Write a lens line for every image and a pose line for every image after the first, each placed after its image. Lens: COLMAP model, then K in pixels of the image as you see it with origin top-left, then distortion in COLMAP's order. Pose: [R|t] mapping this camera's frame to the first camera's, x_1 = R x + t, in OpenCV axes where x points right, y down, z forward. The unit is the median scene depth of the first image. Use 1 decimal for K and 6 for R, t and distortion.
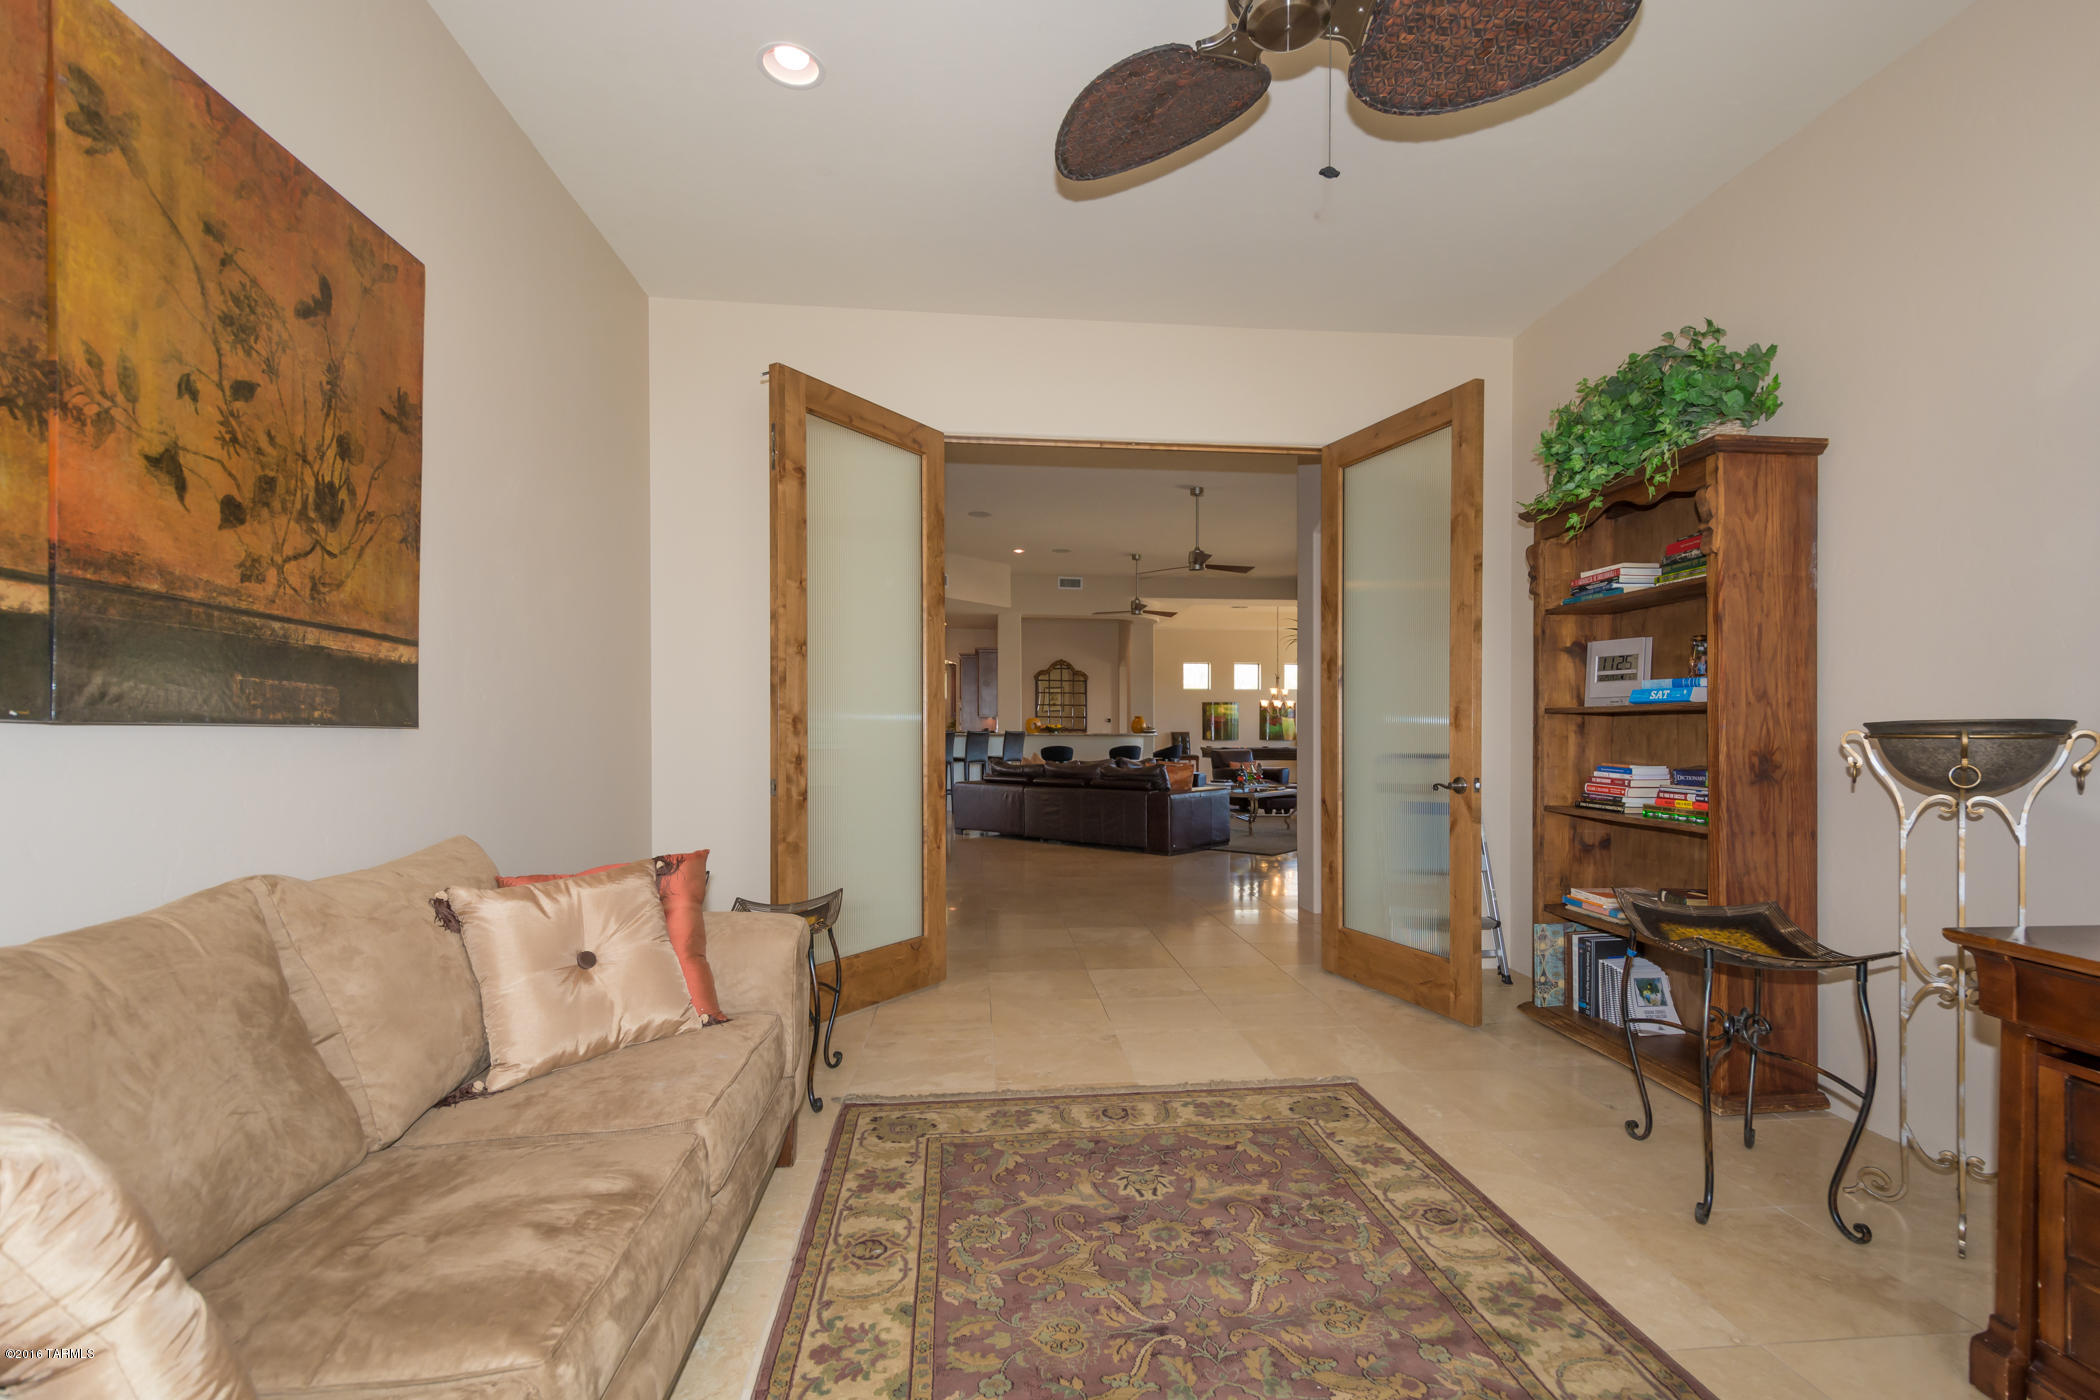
lens RADIAL K [[916.4, 0, 1064.7], [0, 916.4, 718.3], [0, 0, 1]] dist [0.001147, -0.003557]
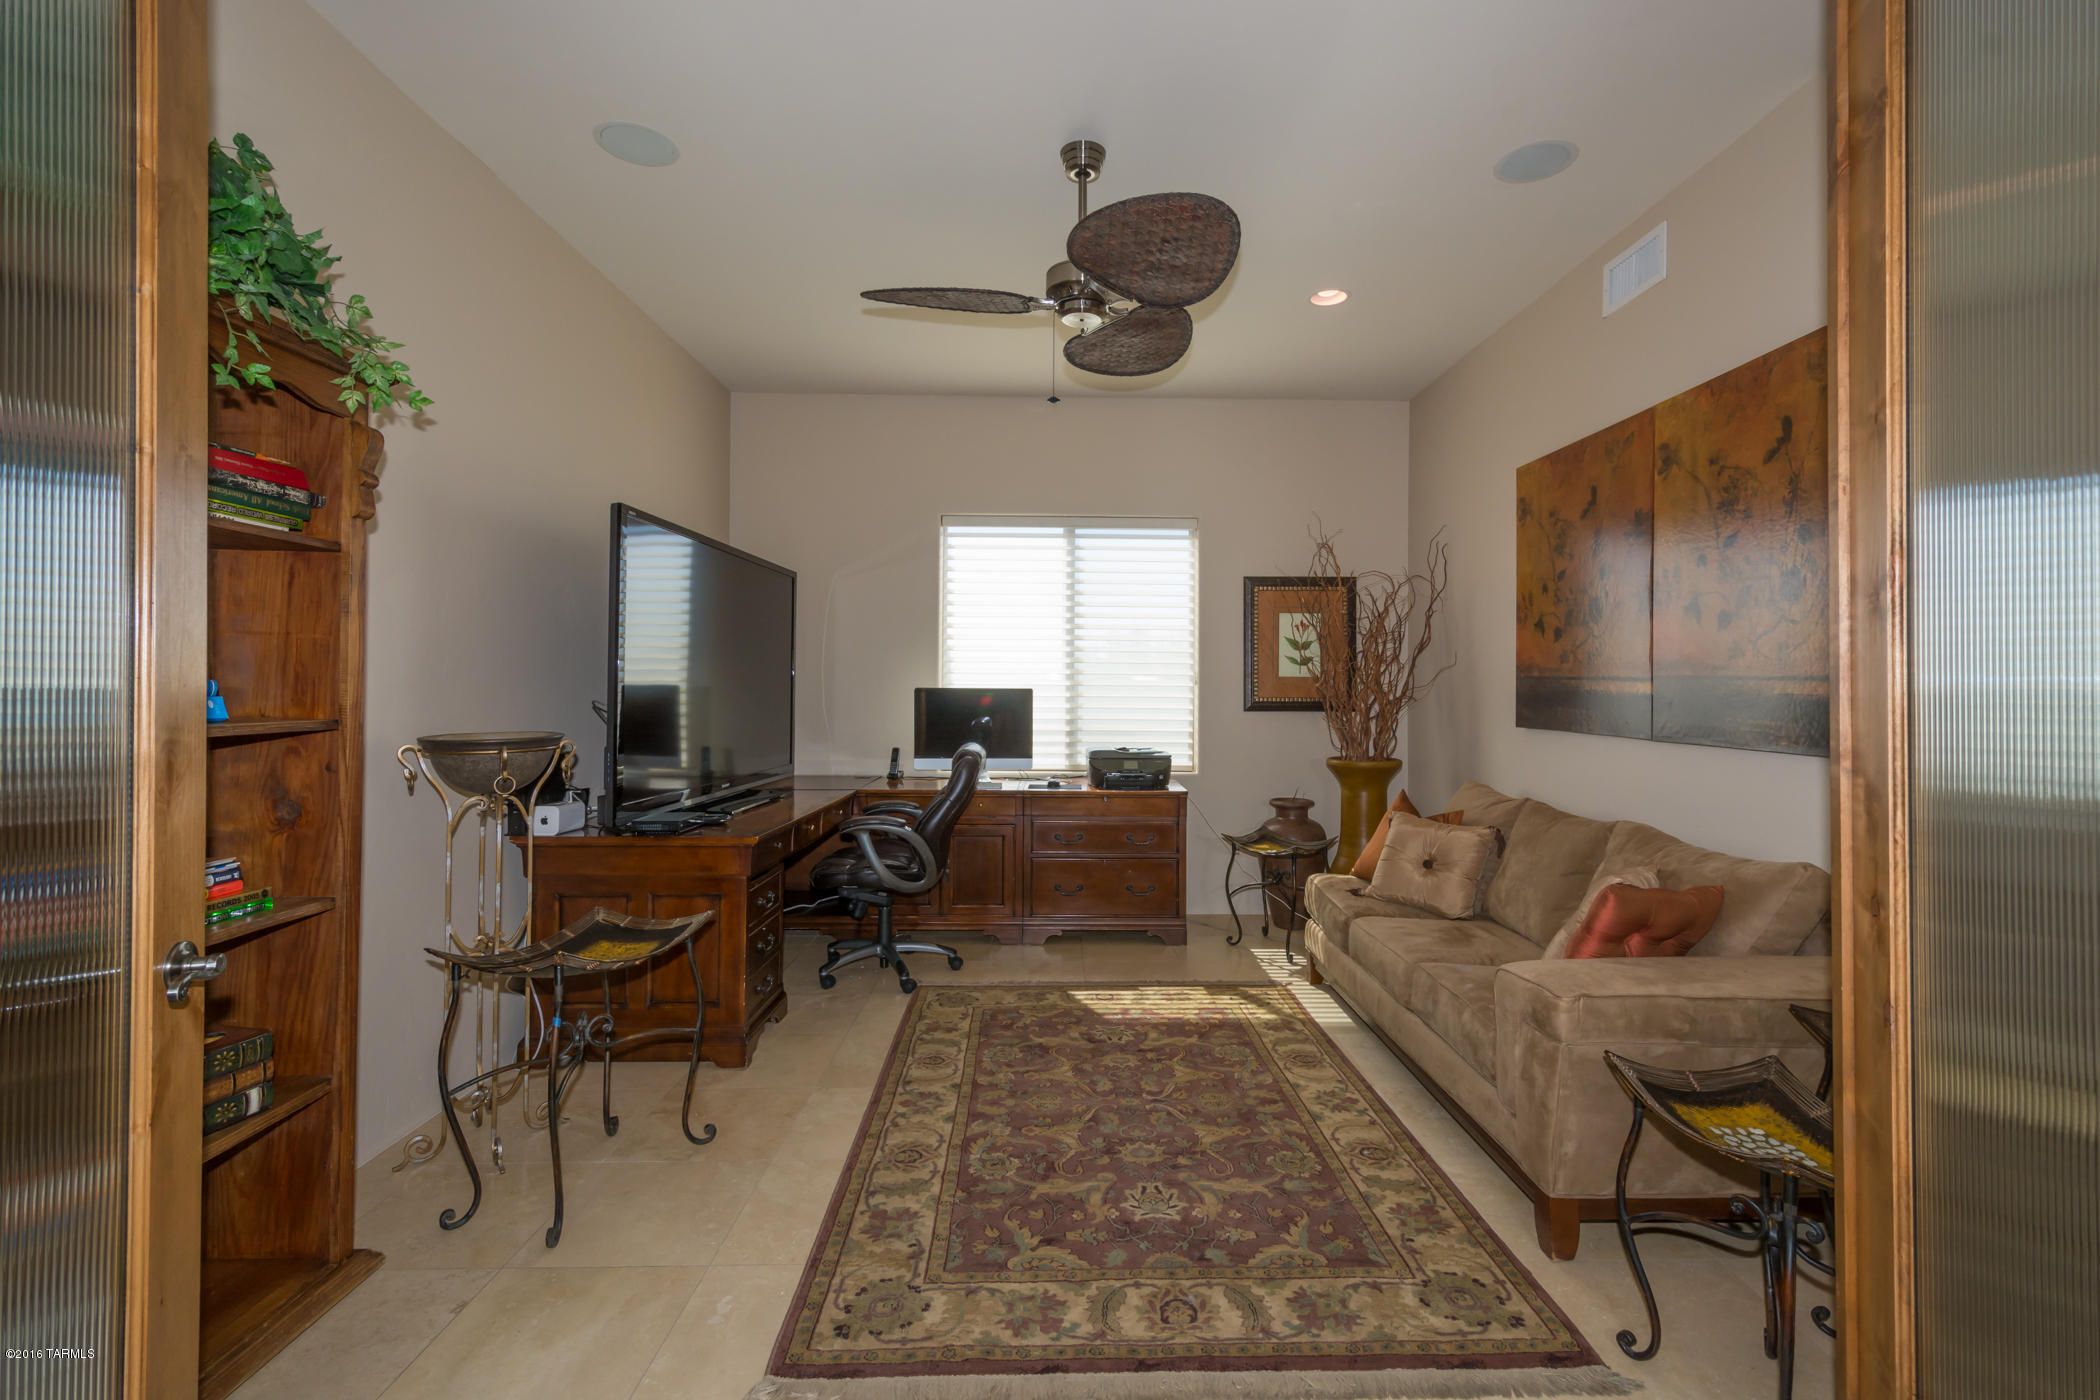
lens RADIAL K [[916.4, 0, 1041.3], [0, 916.4, 686.0], [0, 0, 1]] dist [0.001147, -0.003557]
pose [[-0.994161, -0.004241, 0.107819, 0.105419], [-0.006239, 0.999815, -0.018200, -0.050676], [-0.107722, -0.018766, -0.994004, 2.110578]]
